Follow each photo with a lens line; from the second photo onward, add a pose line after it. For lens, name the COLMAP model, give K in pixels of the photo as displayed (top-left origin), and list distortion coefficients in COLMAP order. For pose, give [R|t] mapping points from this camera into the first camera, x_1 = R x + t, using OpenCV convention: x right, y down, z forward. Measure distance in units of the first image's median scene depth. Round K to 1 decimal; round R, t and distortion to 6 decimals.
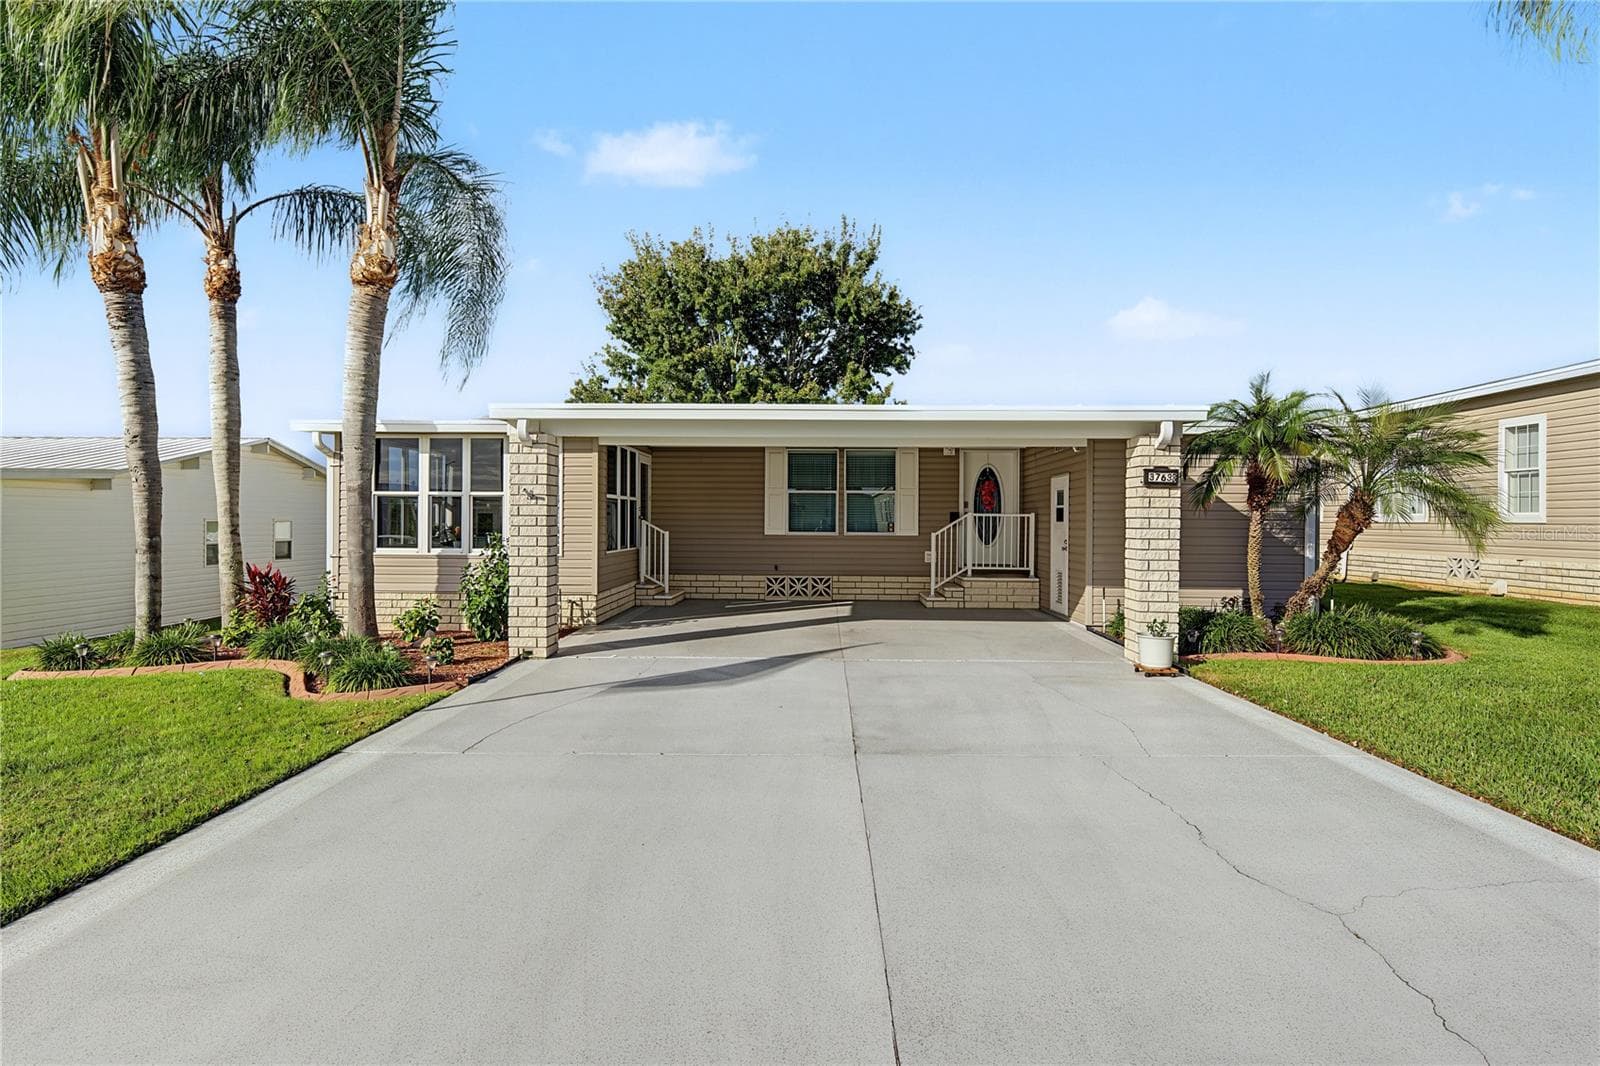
lens RADIAL K [[841.6, 0, 795.9], [0, 841.6, 522.4], [0, 0, 1]] dist [-0.002467, 0.001535]
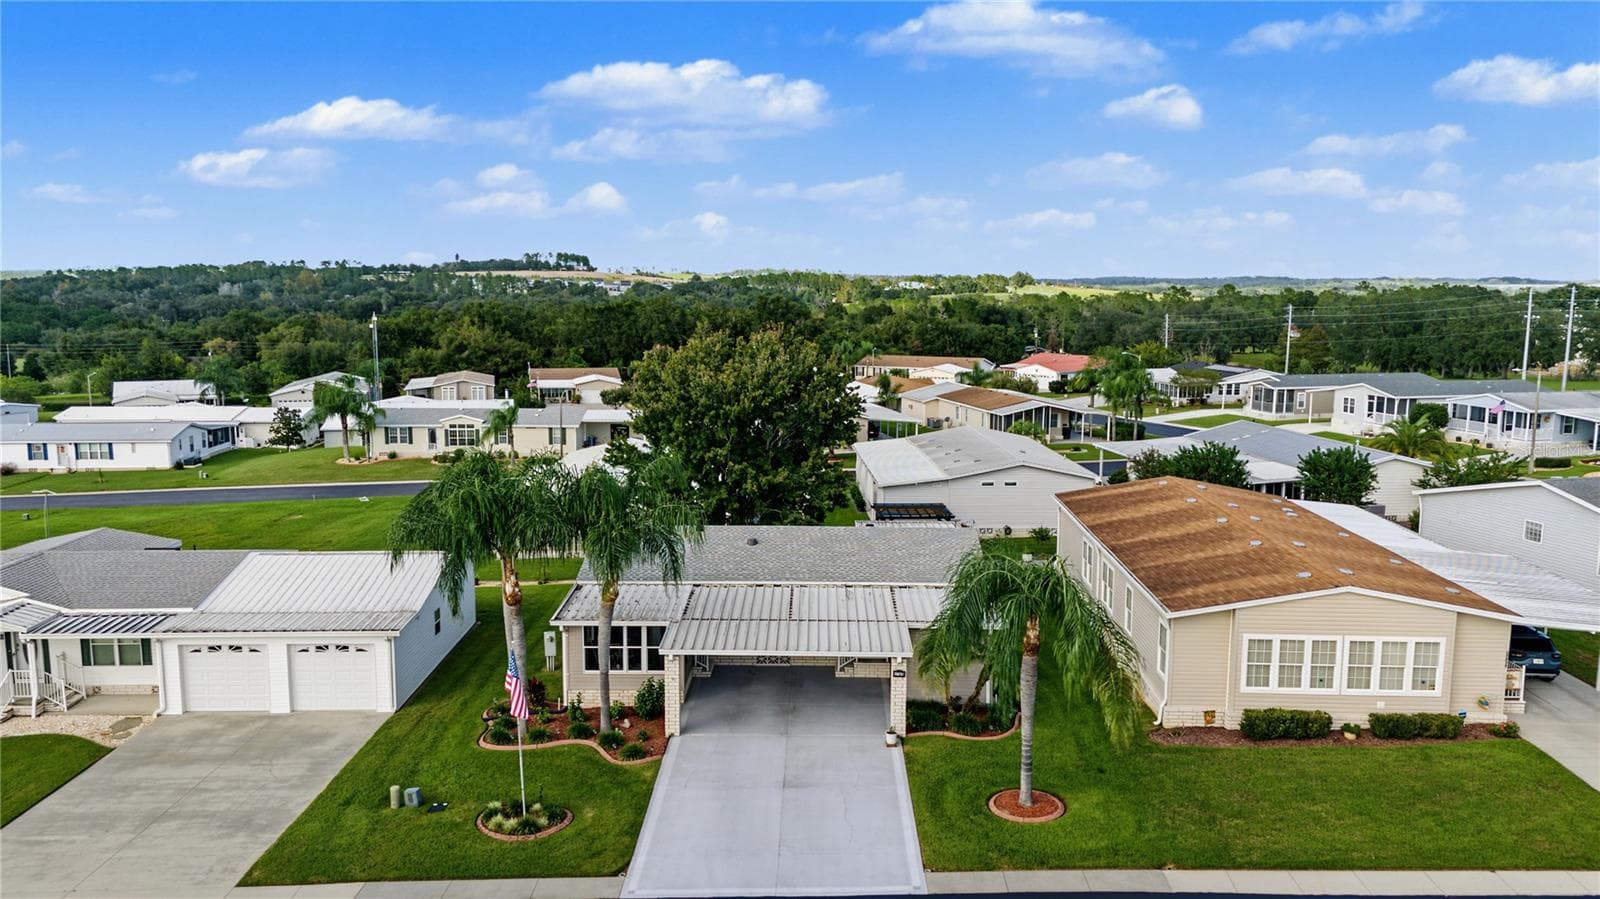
lens RADIAL K [[1173.3, 0, 803.6], [0, 1173.3, 452.3], [0, 0, 1]] dist [0.073239, -0.070058]
pose [[0.999834, -0.005761, 0.017284, 0.035949], [0.003189, 0.989384, 0.145290, -0.971285], [-0.017938, -0.145211, 0.989238, -1.985343]]
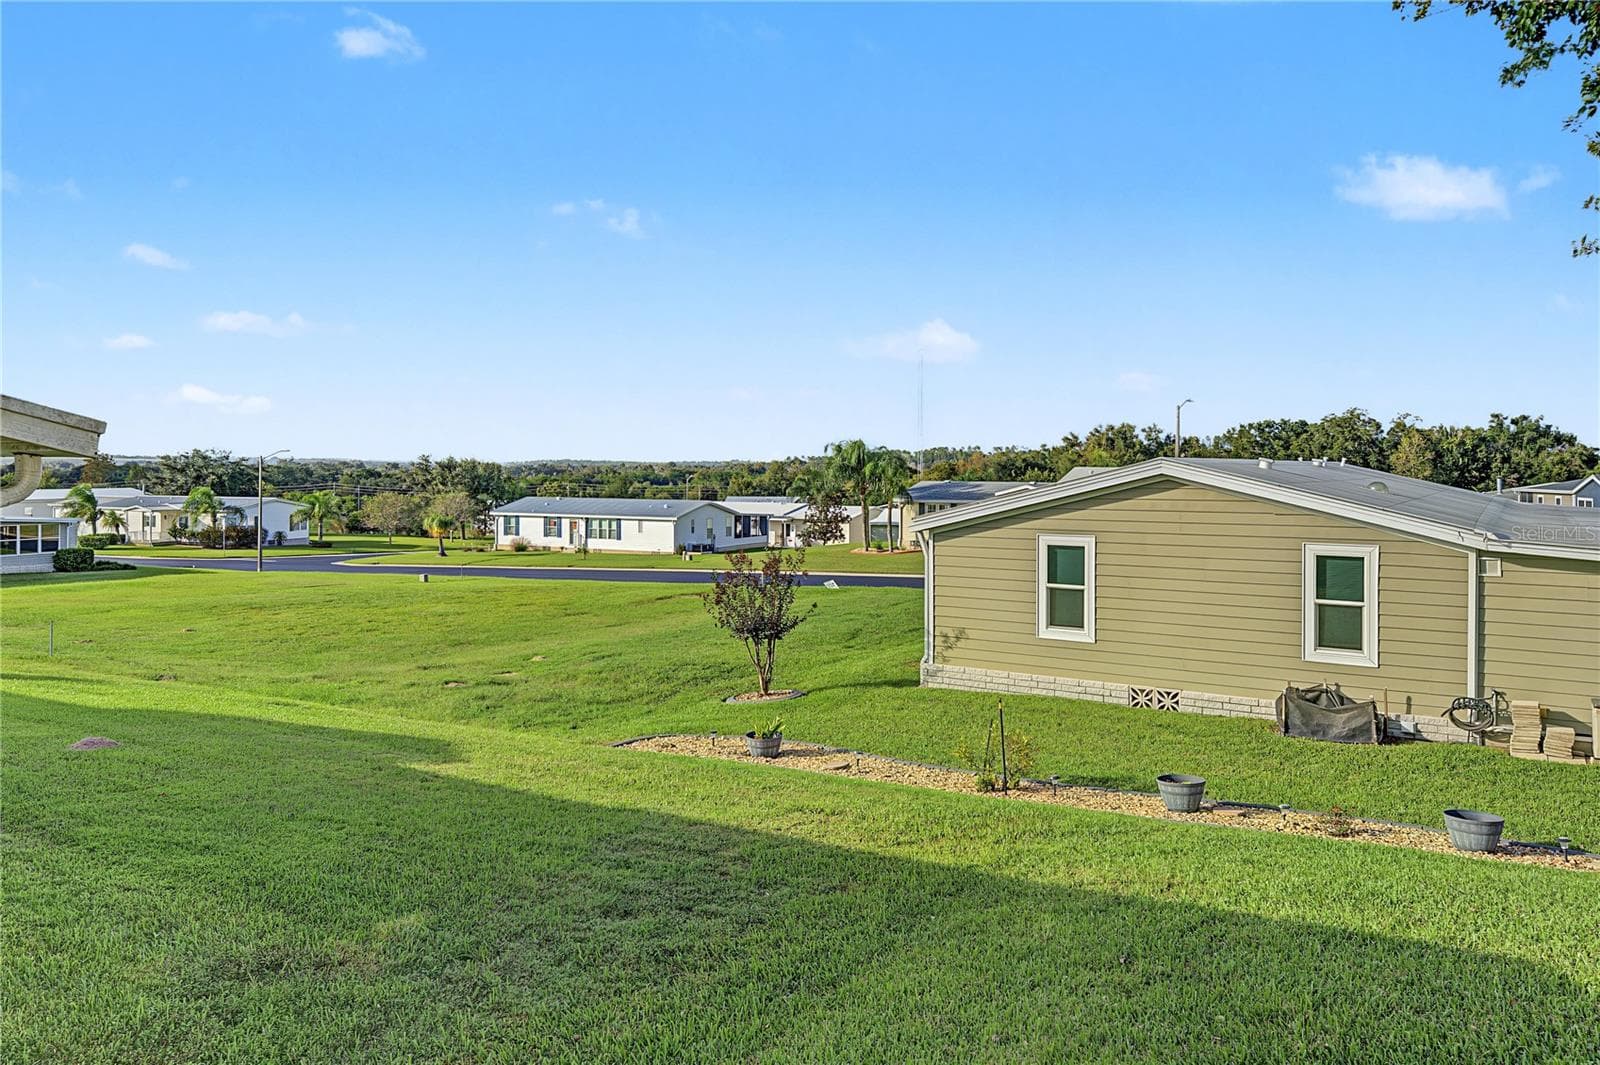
lens RADIAL K [[1109.9, 0, 790.8], [0, 1109.9, 525.3], [0, 0, 1]] dist [-0.002196, -0.001977]
pose [[0.852584, 0.022812, -0.522091, -0.564415], [0.002618, 0.998848, 0.047918, -0.045072], [0.522583, -0.042221, 0.851542, 1.727452]]
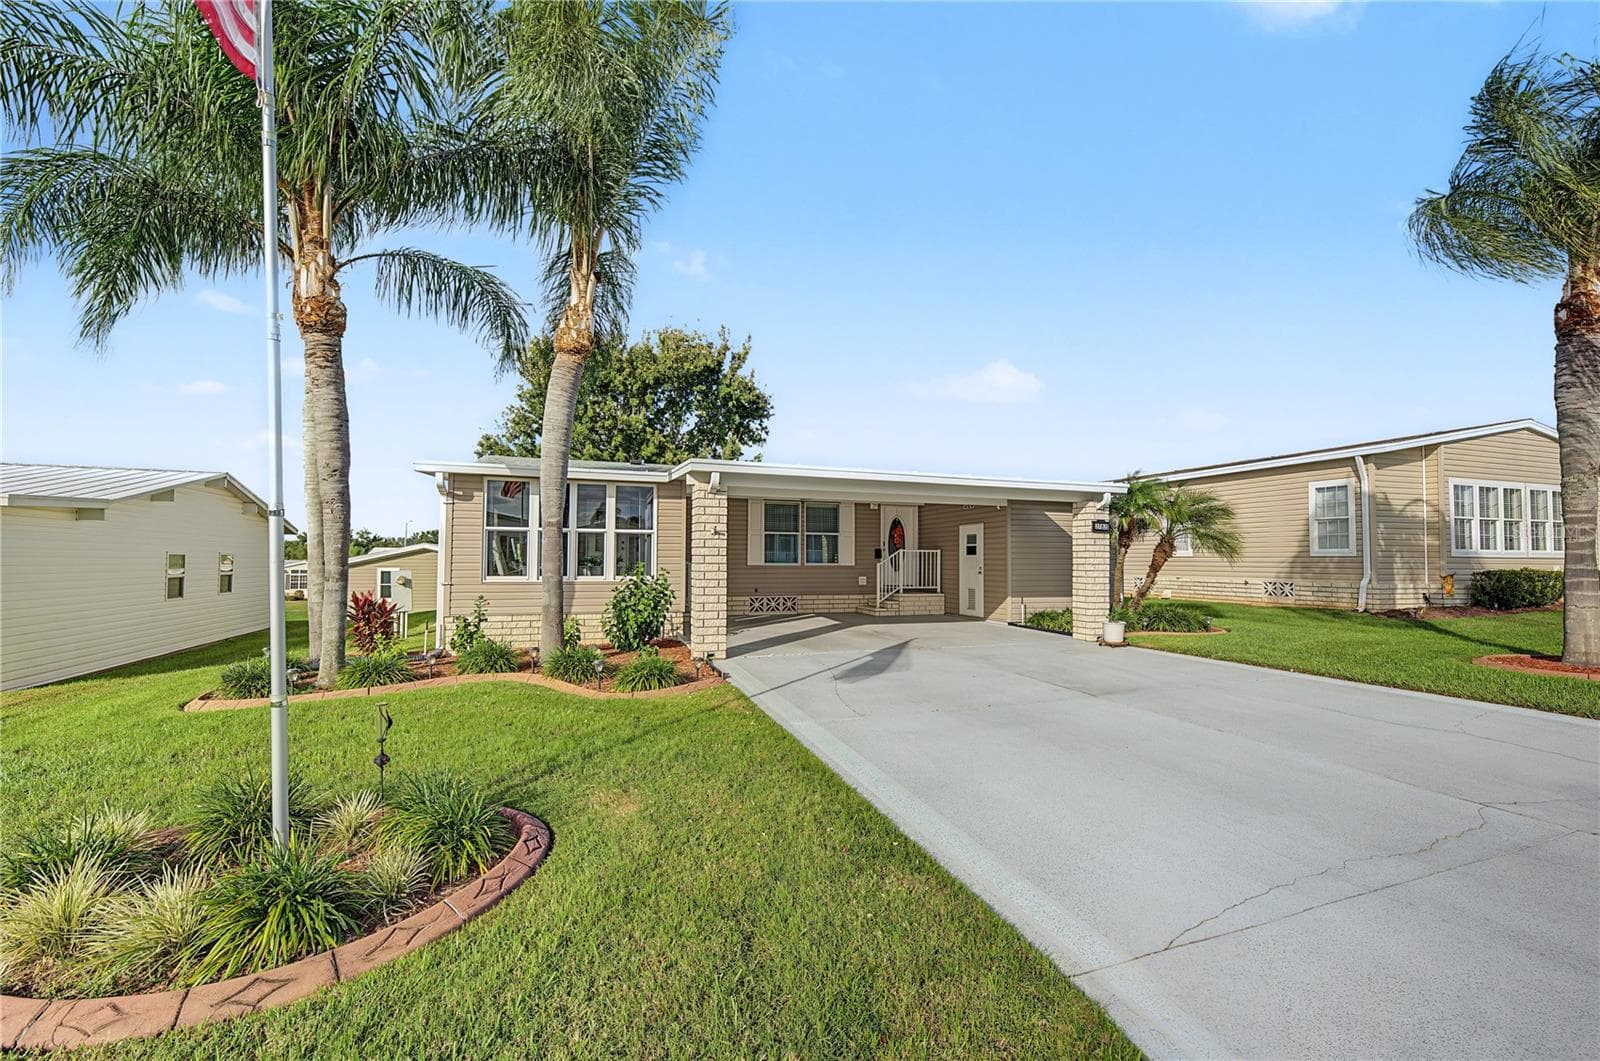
lens RADIAL K [[655.9, 0, 806.3], [0, 655.9, 537.9], [0, 0, 1]] dist [-0.004177, 0.000859]
pose [[0.931056, 0.011642, 0.364691, -0.403881], [0.000669, 0.999435, -0.033611, 0.008033], [-0.364877, 0.031538, 0.930522, 0.015479]]
